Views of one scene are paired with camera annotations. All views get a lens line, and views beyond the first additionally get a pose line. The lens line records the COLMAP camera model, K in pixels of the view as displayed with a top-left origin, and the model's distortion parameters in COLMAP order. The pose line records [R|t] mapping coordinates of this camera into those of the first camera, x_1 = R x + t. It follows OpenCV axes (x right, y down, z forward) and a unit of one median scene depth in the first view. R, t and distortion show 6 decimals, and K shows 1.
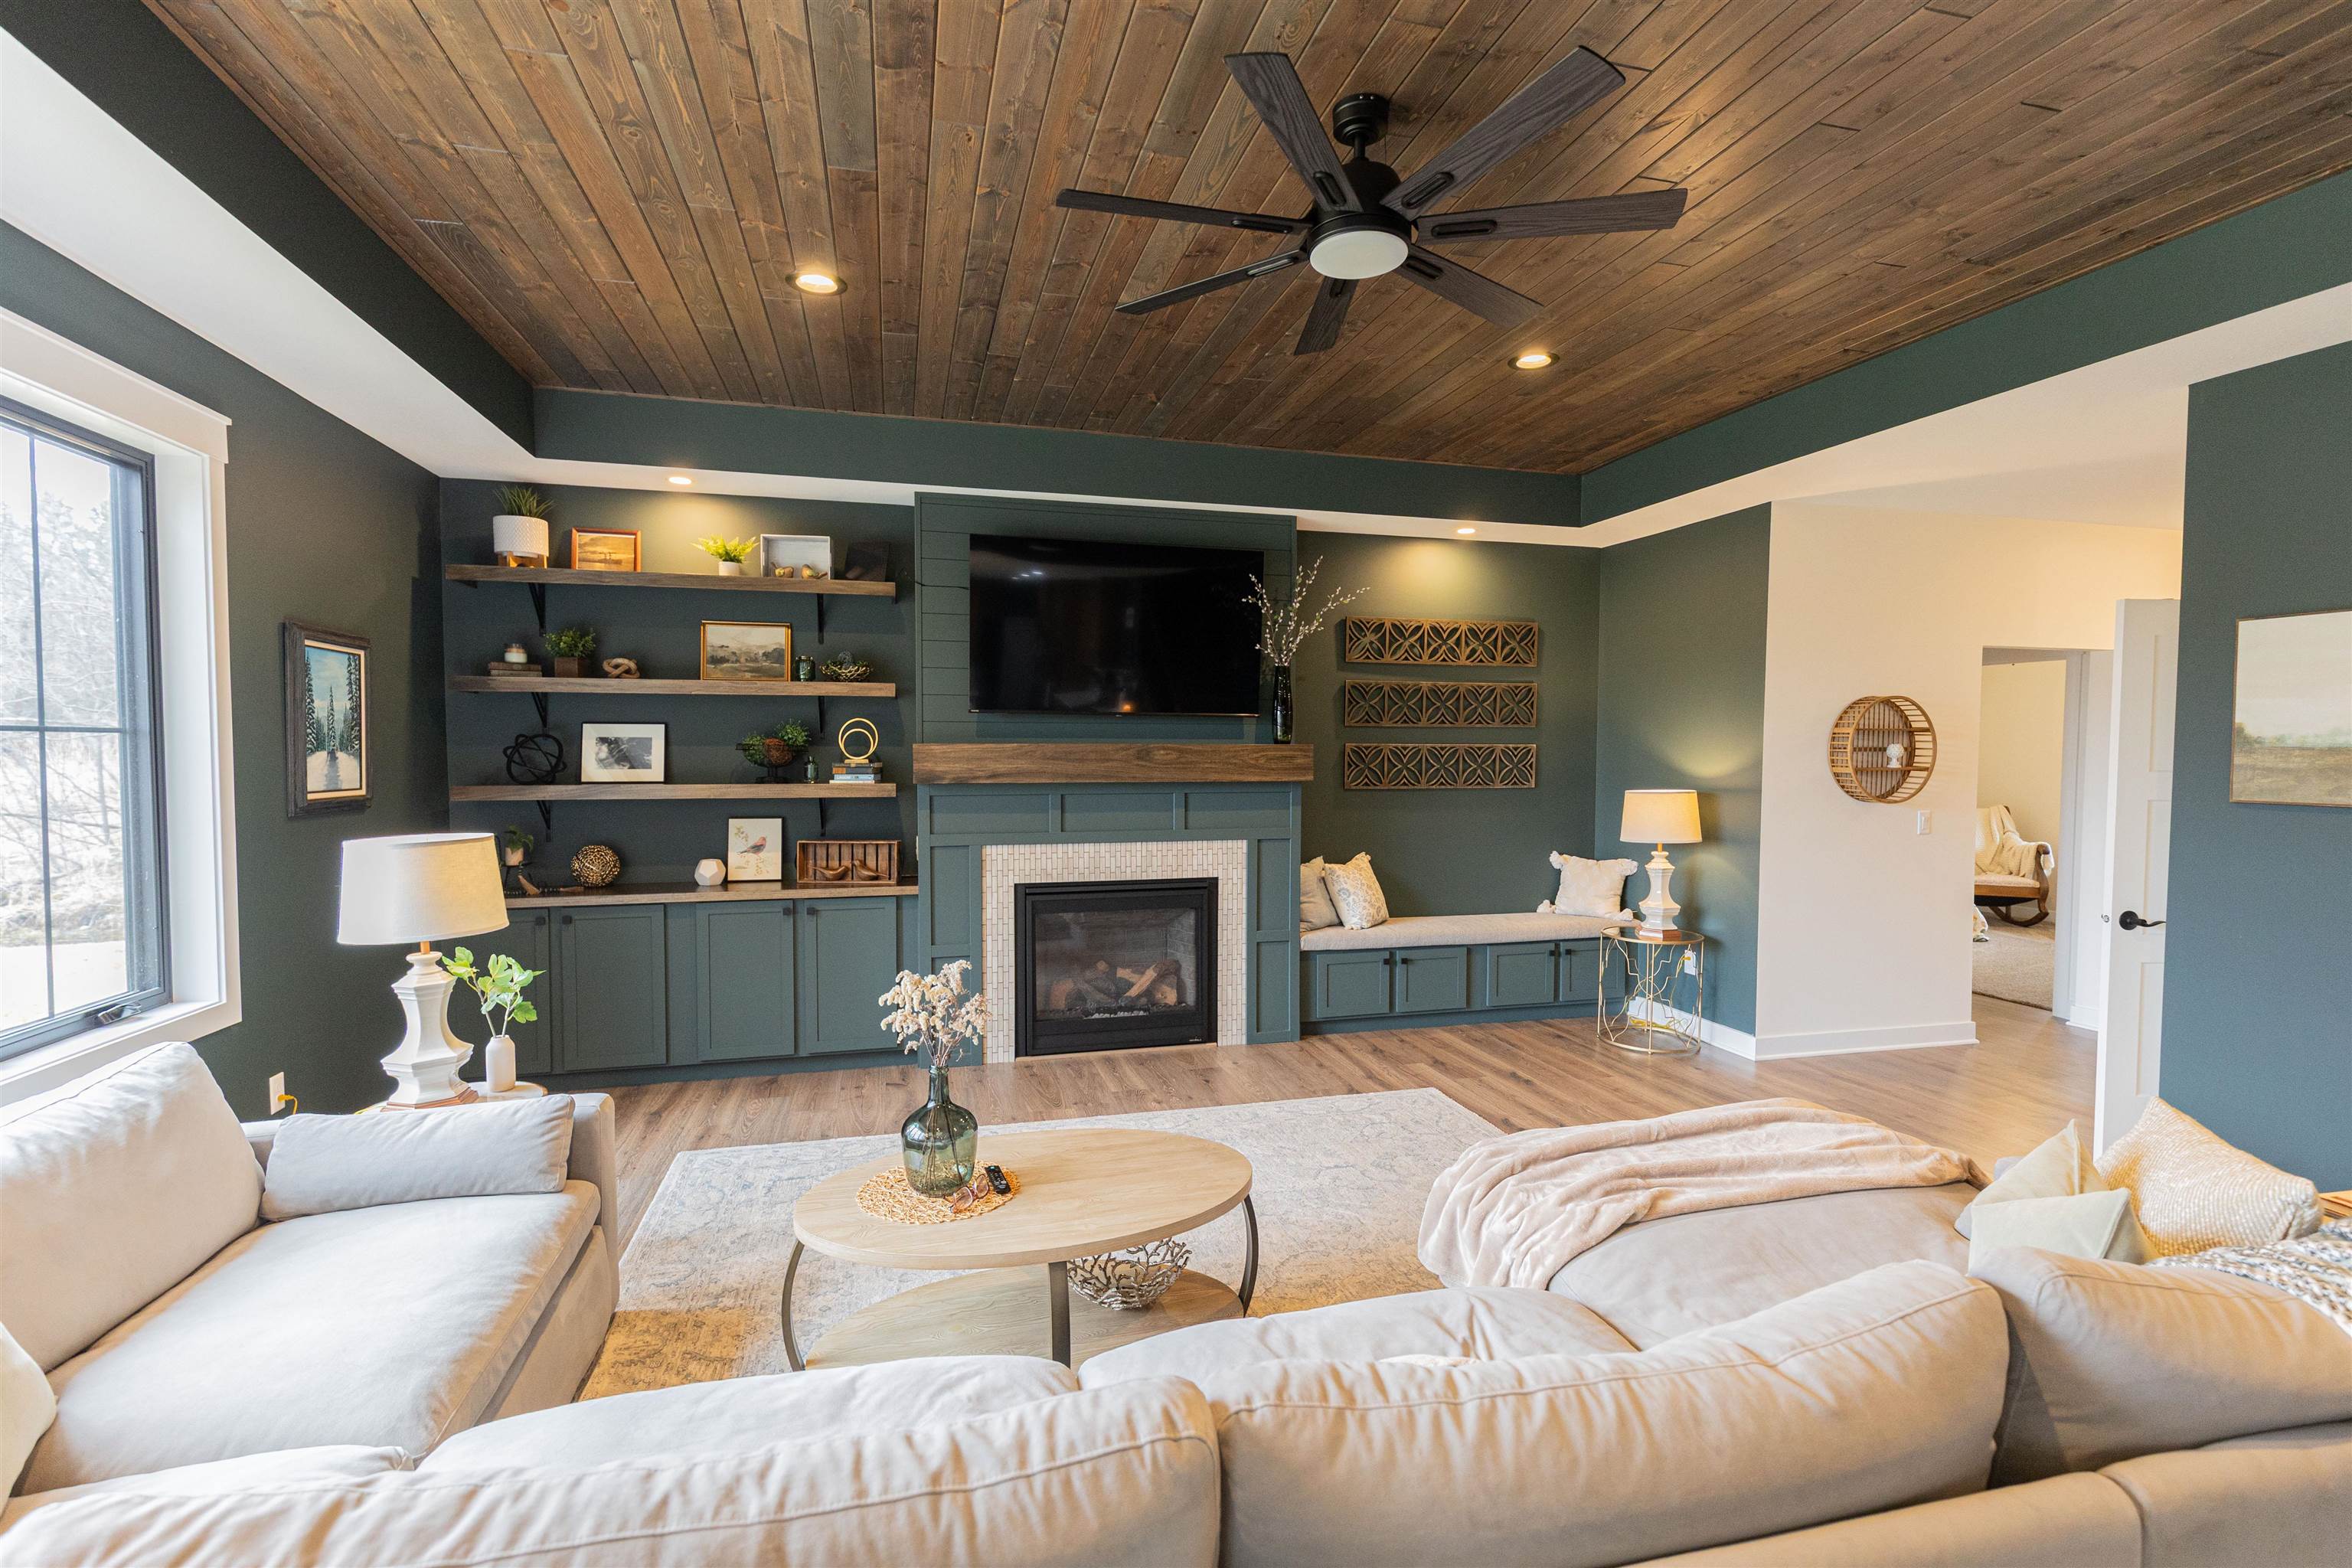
lens RADIAL K [[1080.9, 0, 1183.5], [0, 1080.9, 791.0], [0, 0, 1]] dist [0.004716, -0.000661]
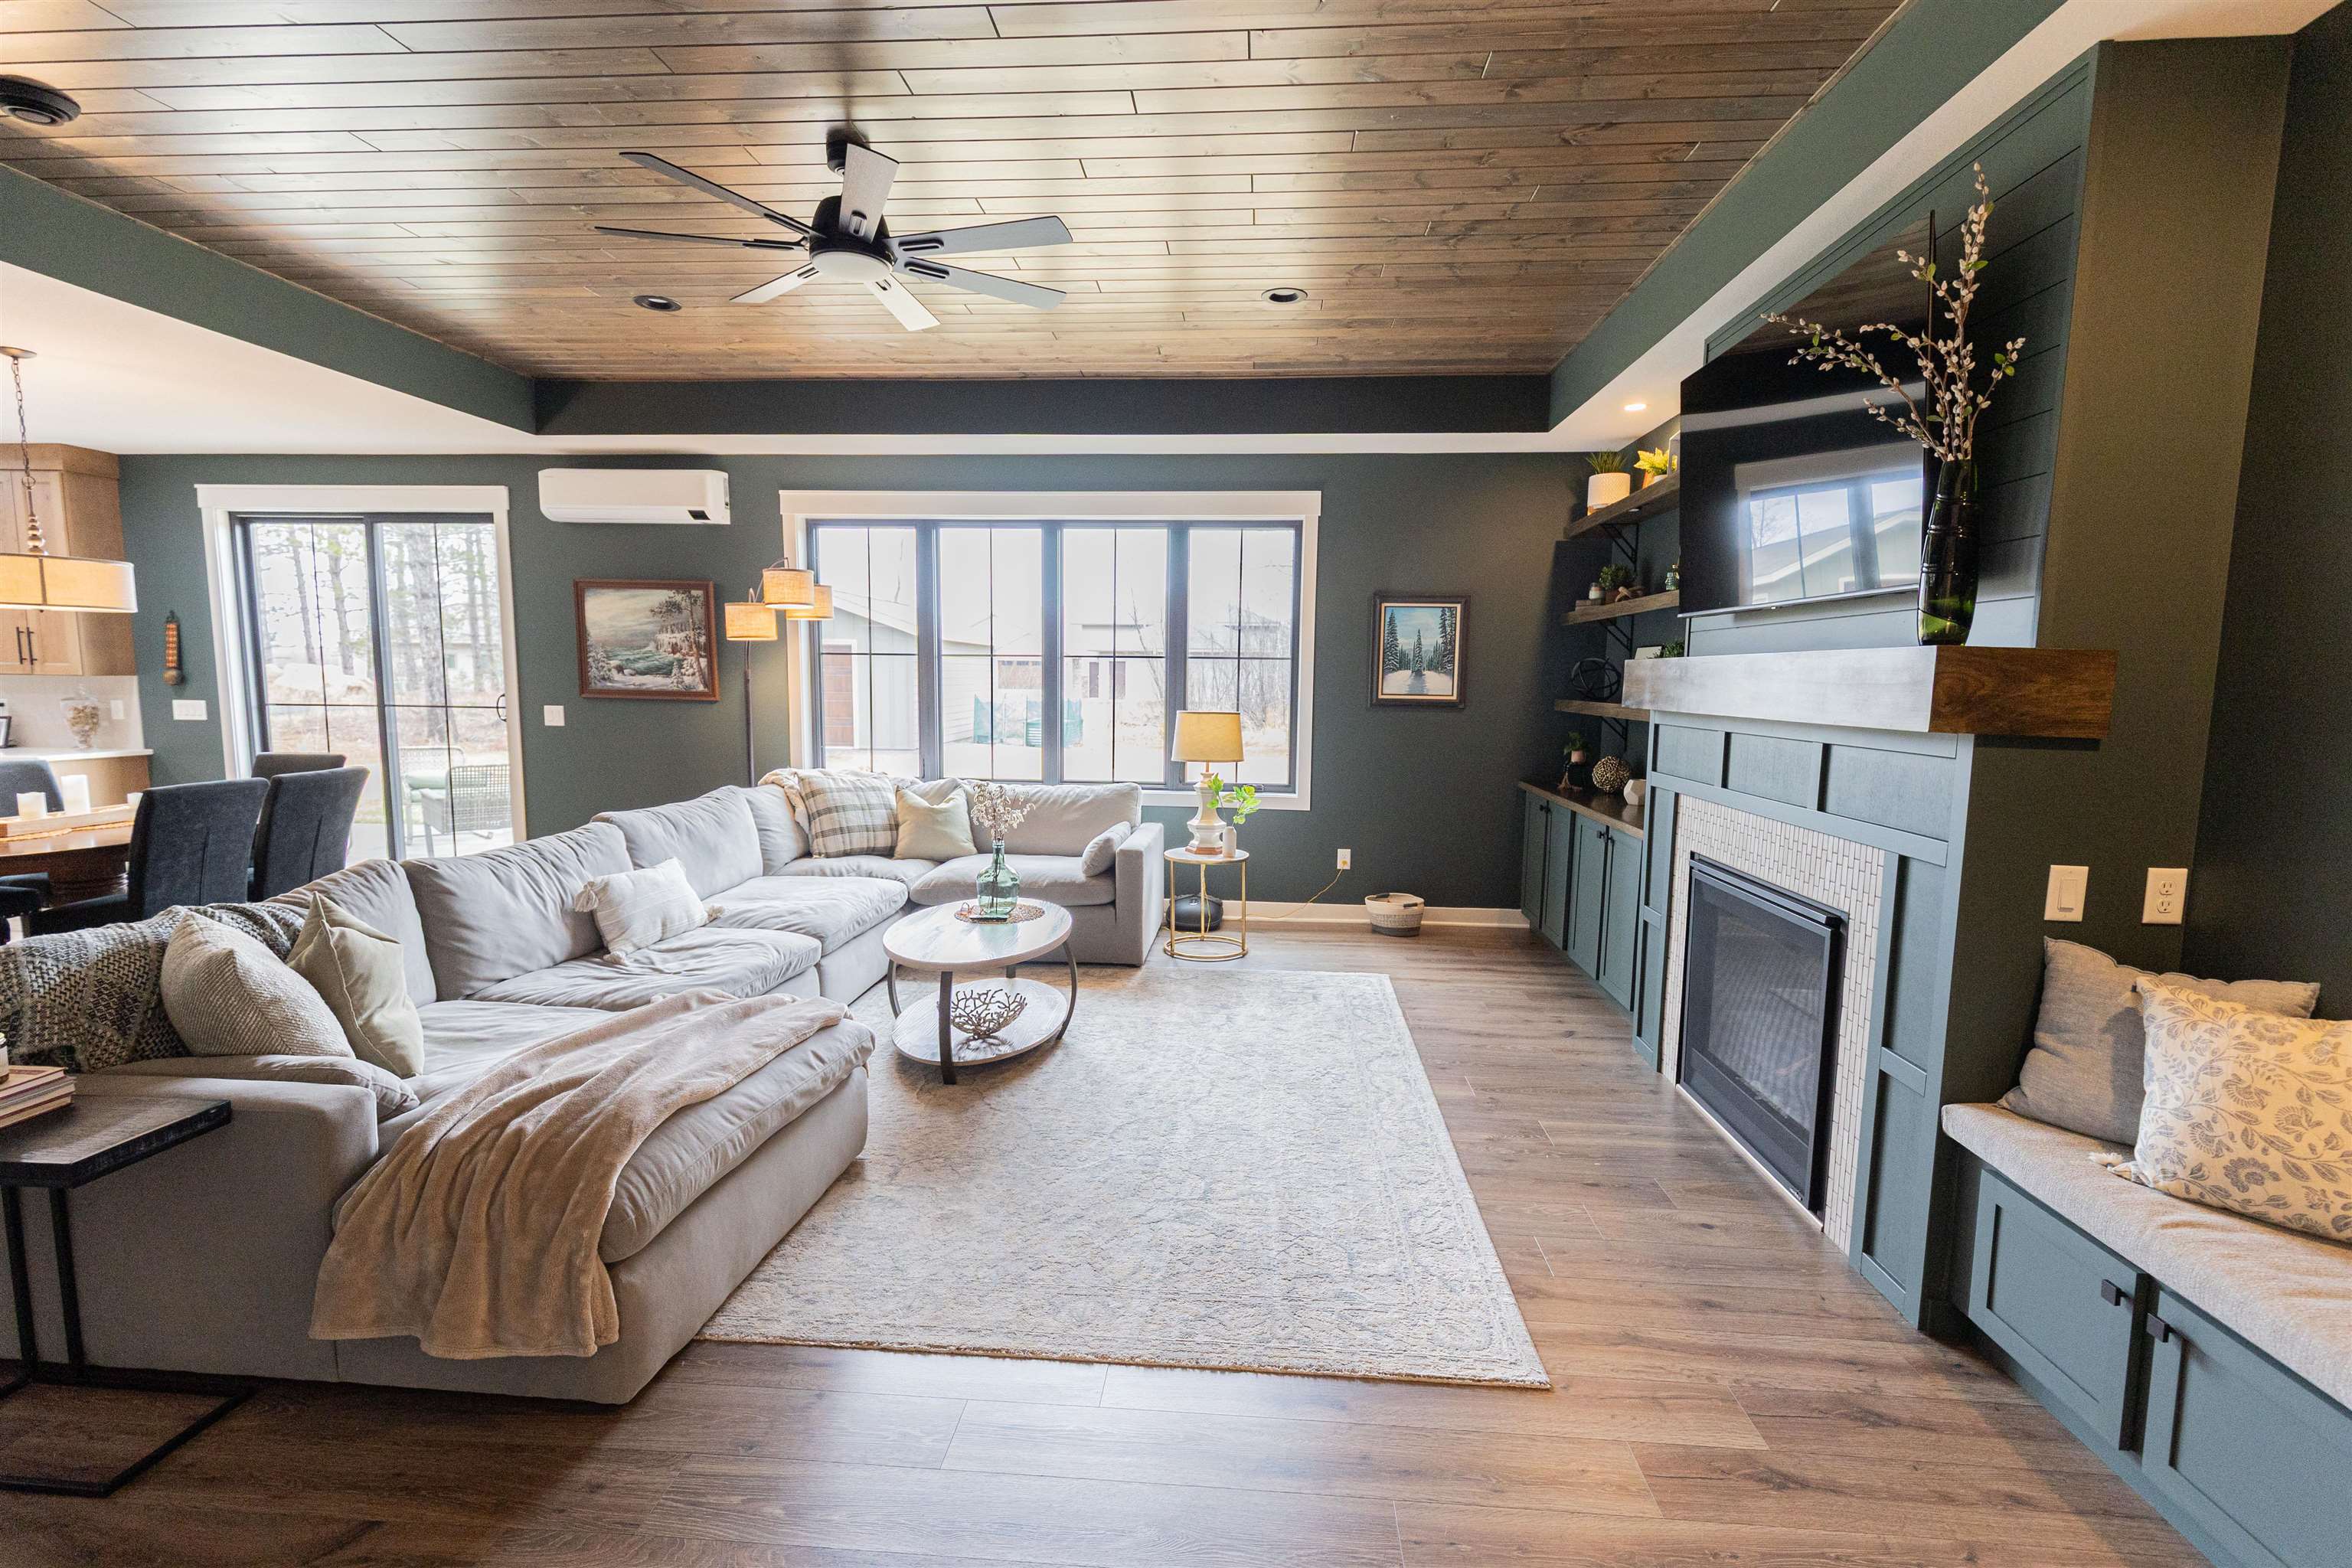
lens RADIAL K [[1080.9, 0, 1183.5], [0, 1080.9, 791.0], [0, 0, 1]] dist [0.004716, -0.000661]
pose [[-0.323665, 0.099619, -0.940913, 0.775818], [-0.049206, 0.991324, 0.121883, -0.033552], [0.944891, 0.085748, -0.315956, 1.088285]]
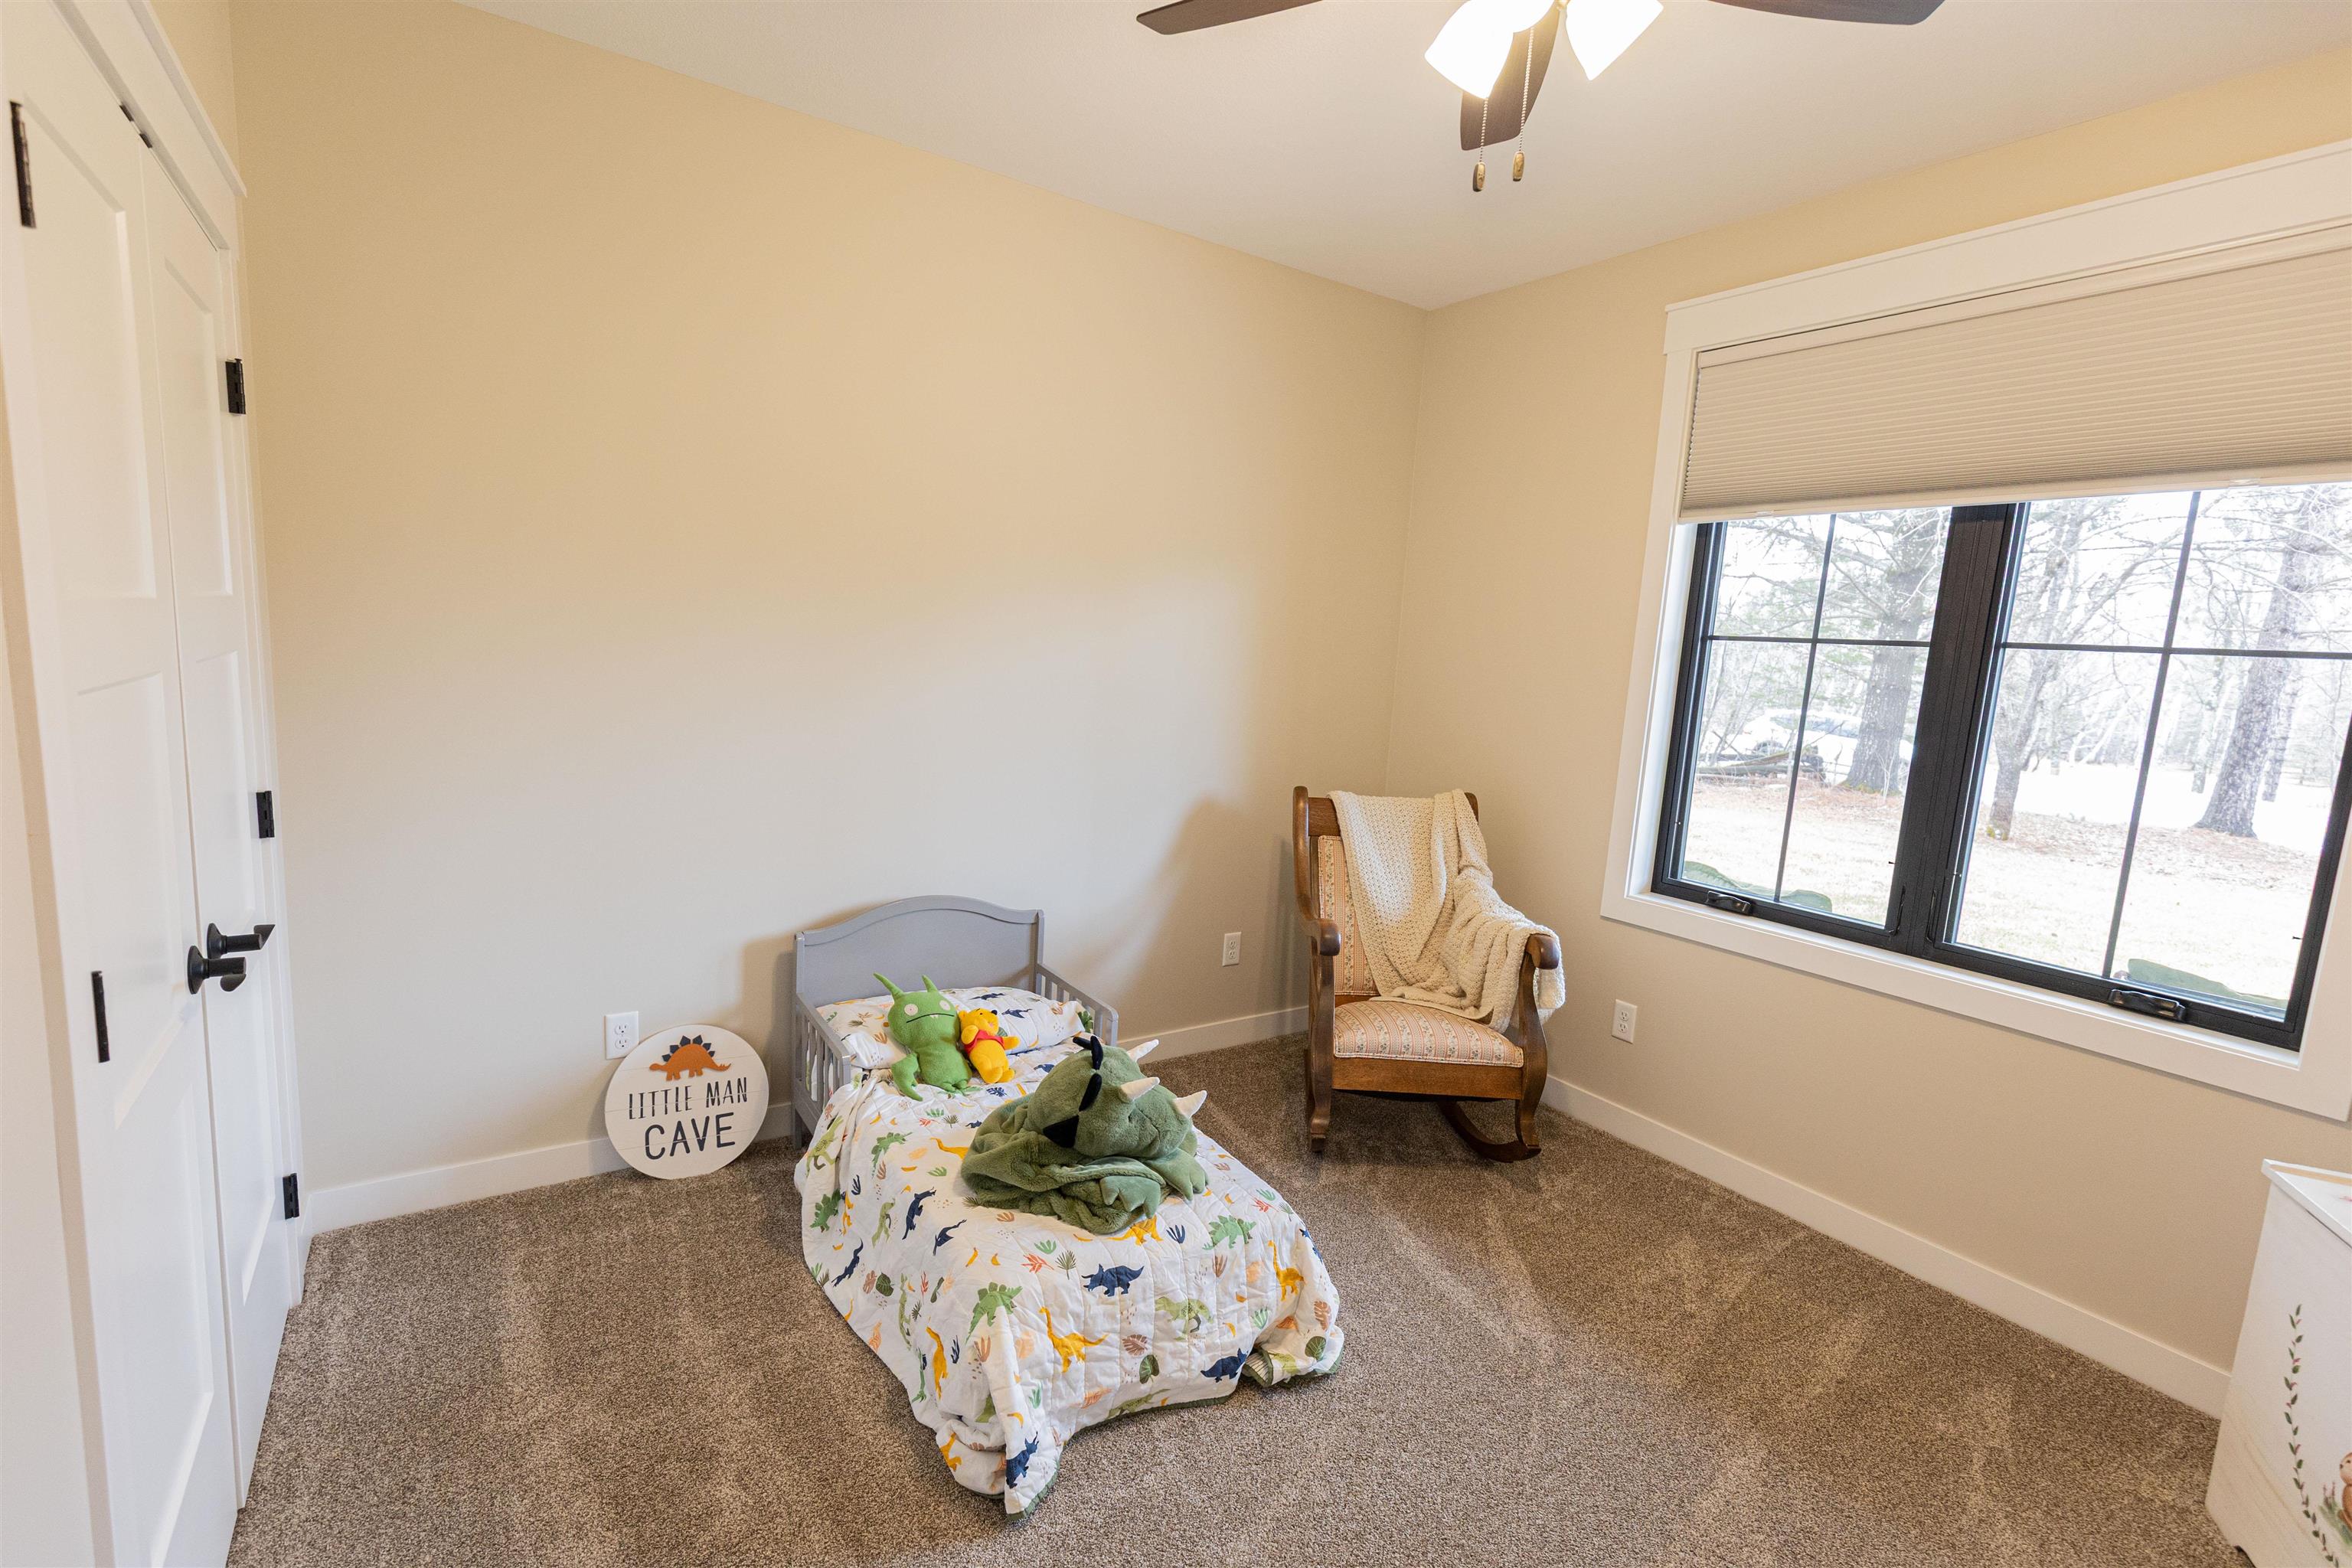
lens RADIAL K [[1080.9, 0, 1183.5], [0, 1080.9, 791.0], [0, 0, 1]] dist [0.004716, -0.000661]
pose [[0.944617, 0.002199, 0.328166, 1.249702], [-0.040980, 0.992941, 0.111306, -0.054188], [-0.325605, -0.118590, 0.938039, 1.572589]]
